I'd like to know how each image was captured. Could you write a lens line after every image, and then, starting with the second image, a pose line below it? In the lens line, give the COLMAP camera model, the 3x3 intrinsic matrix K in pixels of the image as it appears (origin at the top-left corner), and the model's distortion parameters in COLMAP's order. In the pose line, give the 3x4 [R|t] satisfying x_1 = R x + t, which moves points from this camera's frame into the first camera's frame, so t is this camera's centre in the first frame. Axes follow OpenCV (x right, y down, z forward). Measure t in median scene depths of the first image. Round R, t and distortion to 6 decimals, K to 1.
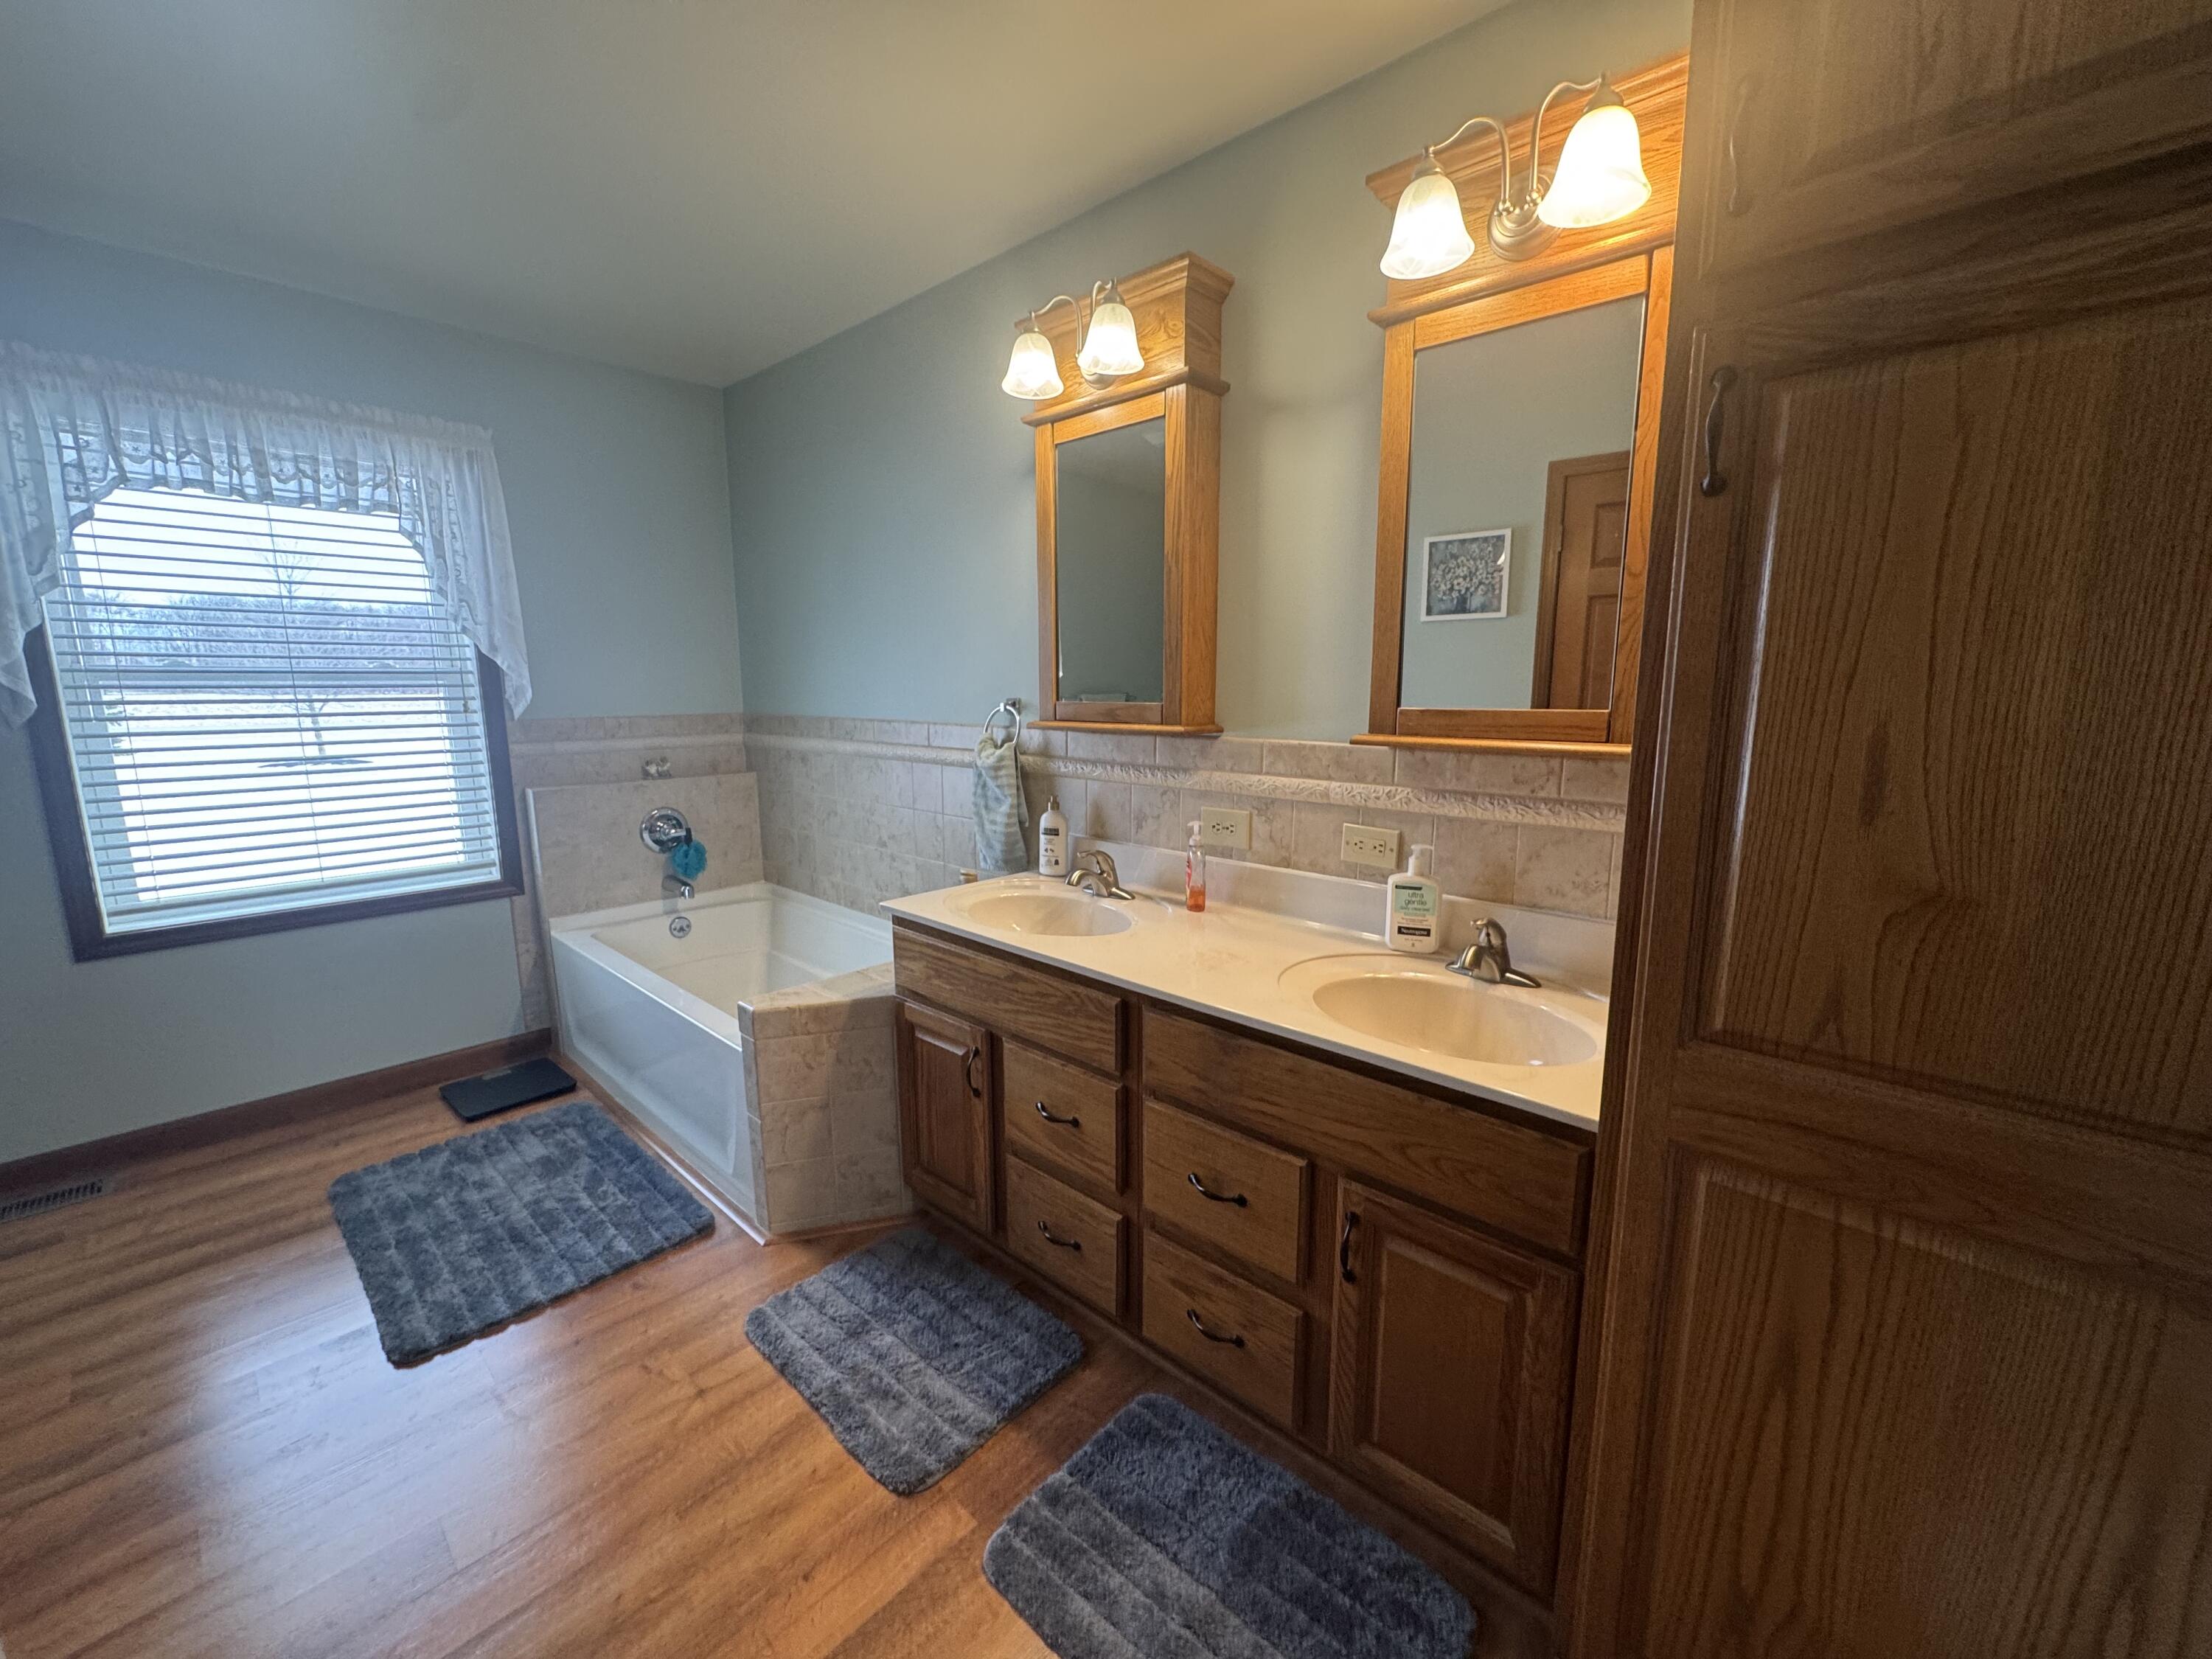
lens RADIAL K [[880.2, 0, 1102.5], [0, 880.2, 824.9], [0, 0, 1]] dist [-0.002419, 0.000338]
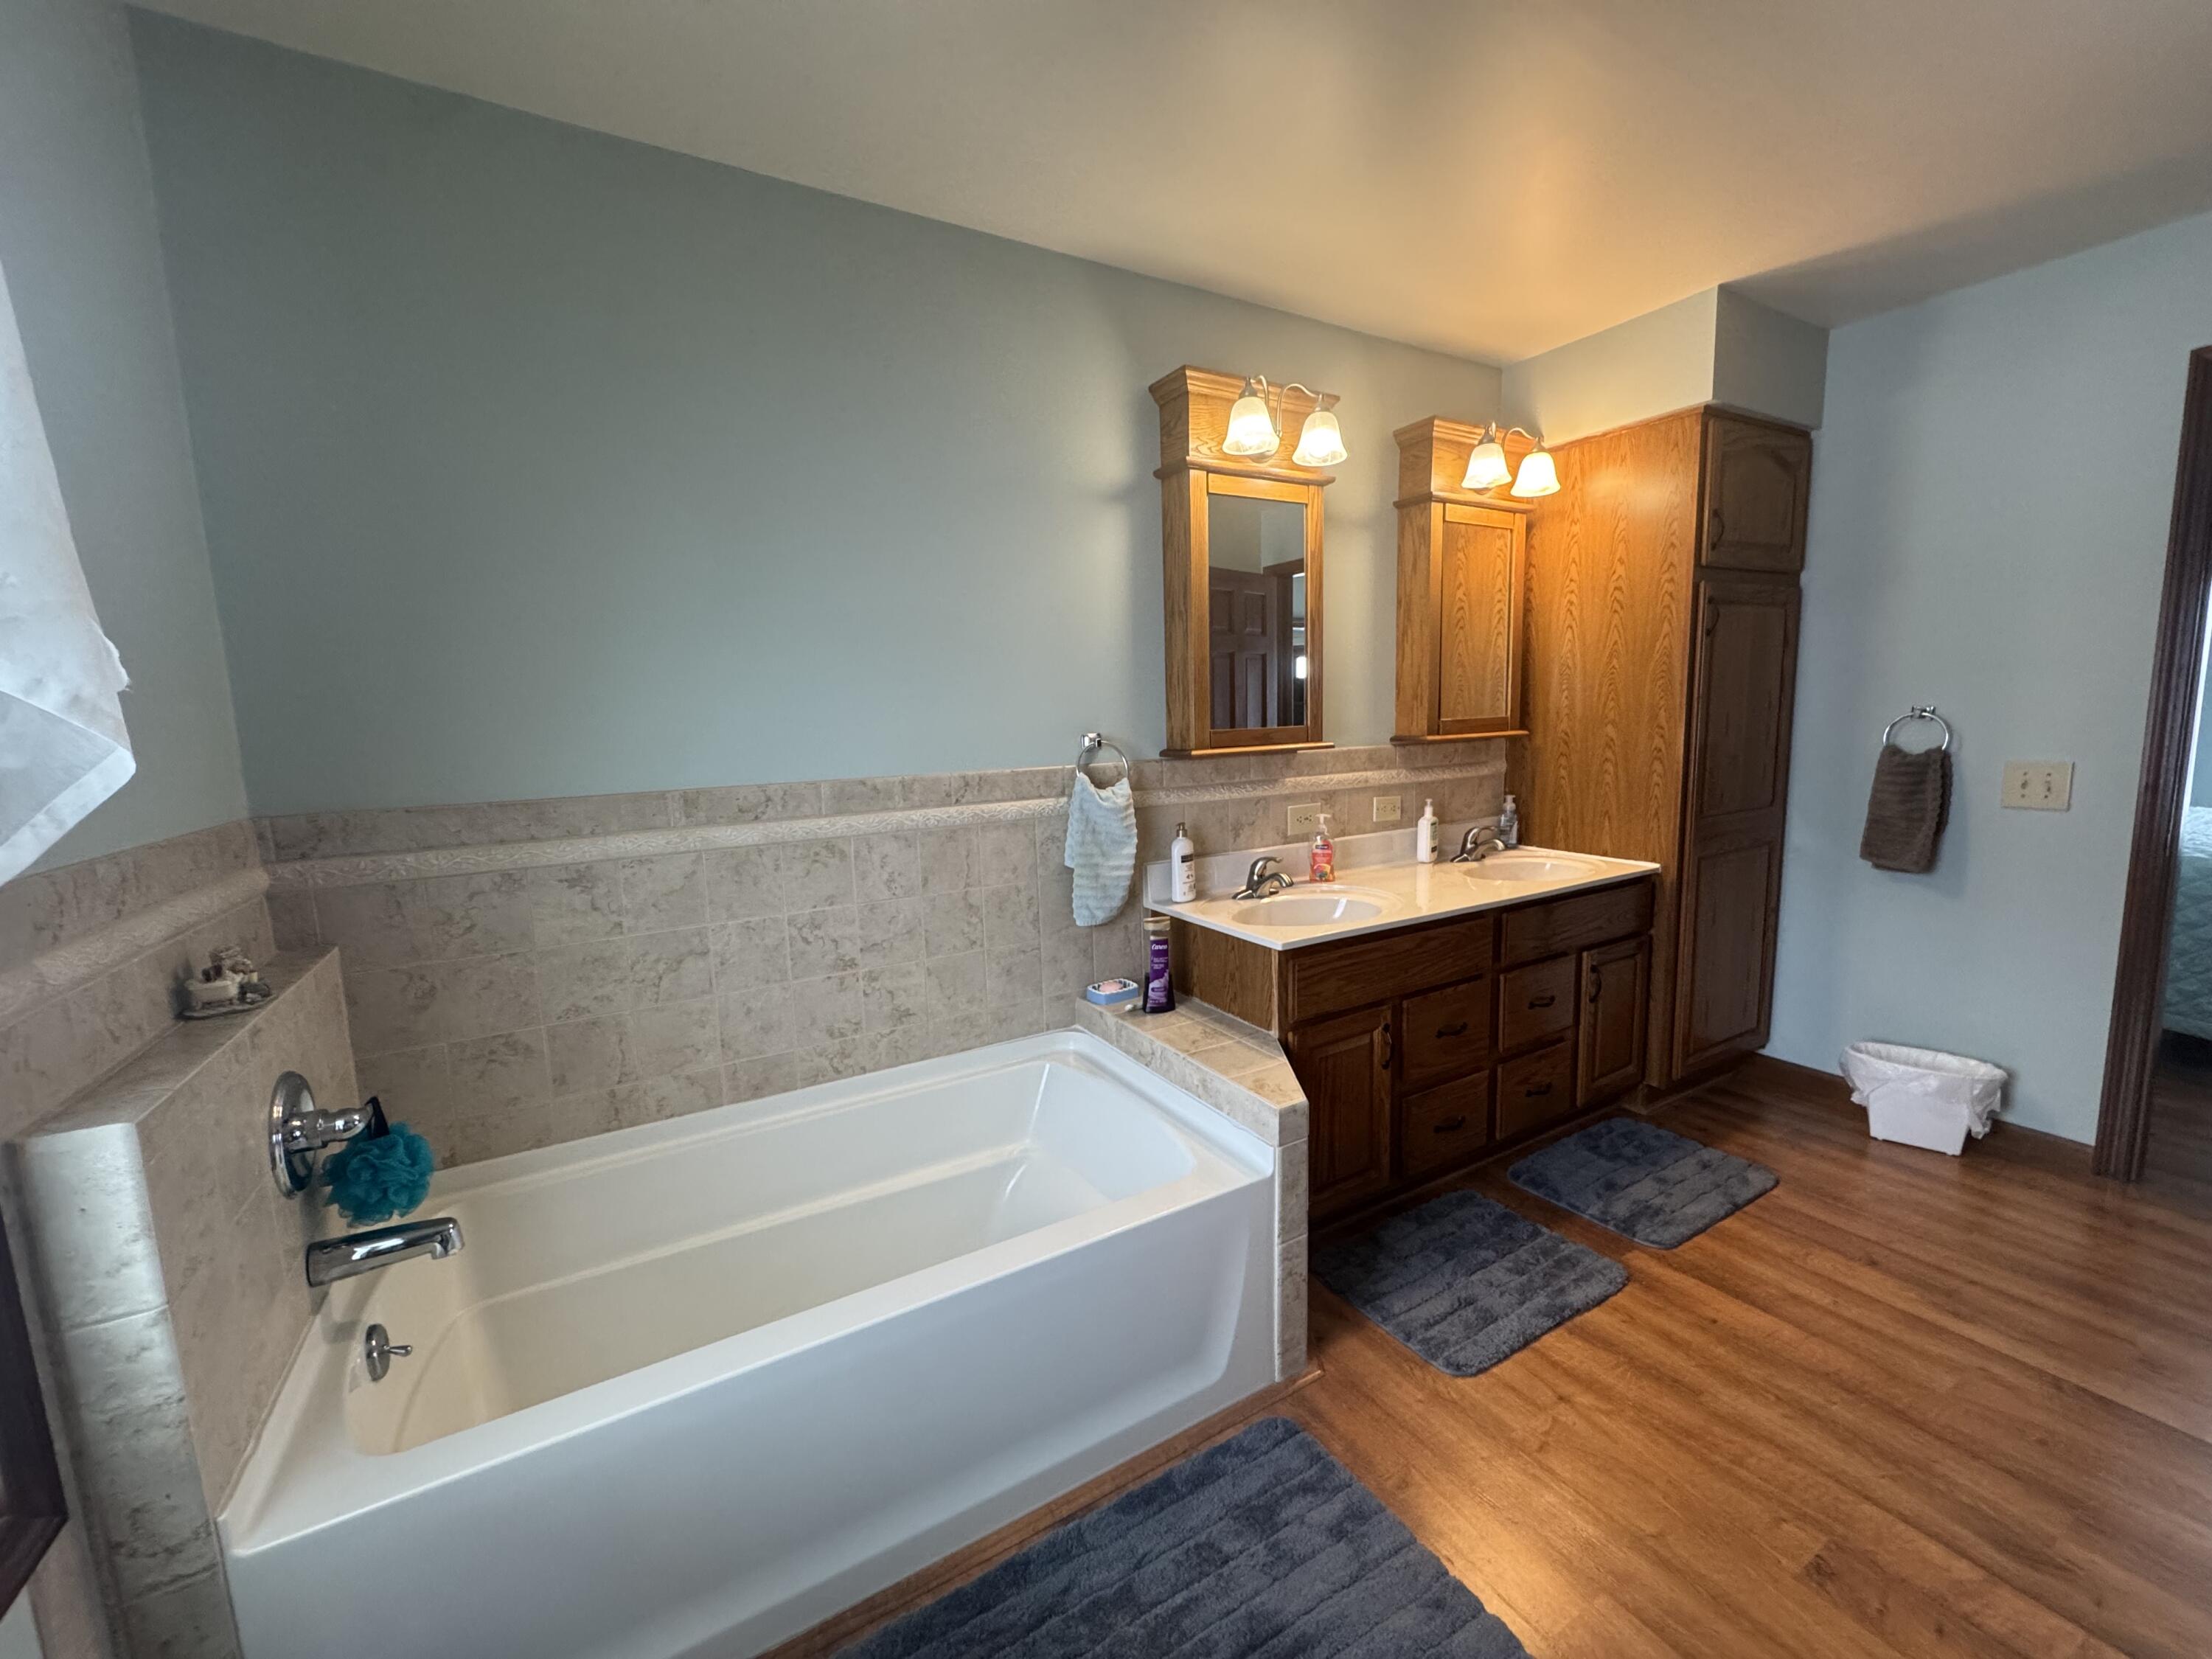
lens RADIAL K [[880.2, 0, 1101.8], [0, 880.2, 830.1], [0, 0, 1]] dist [-0.002419, 0.000338]
pose [[0.299735, -0.133081, 0.944695, -1.217431], [0.185634, 0.979432, 0.079076, -0.143330], [-0.935788, 0.151665, 0.318274, 0.880406]]
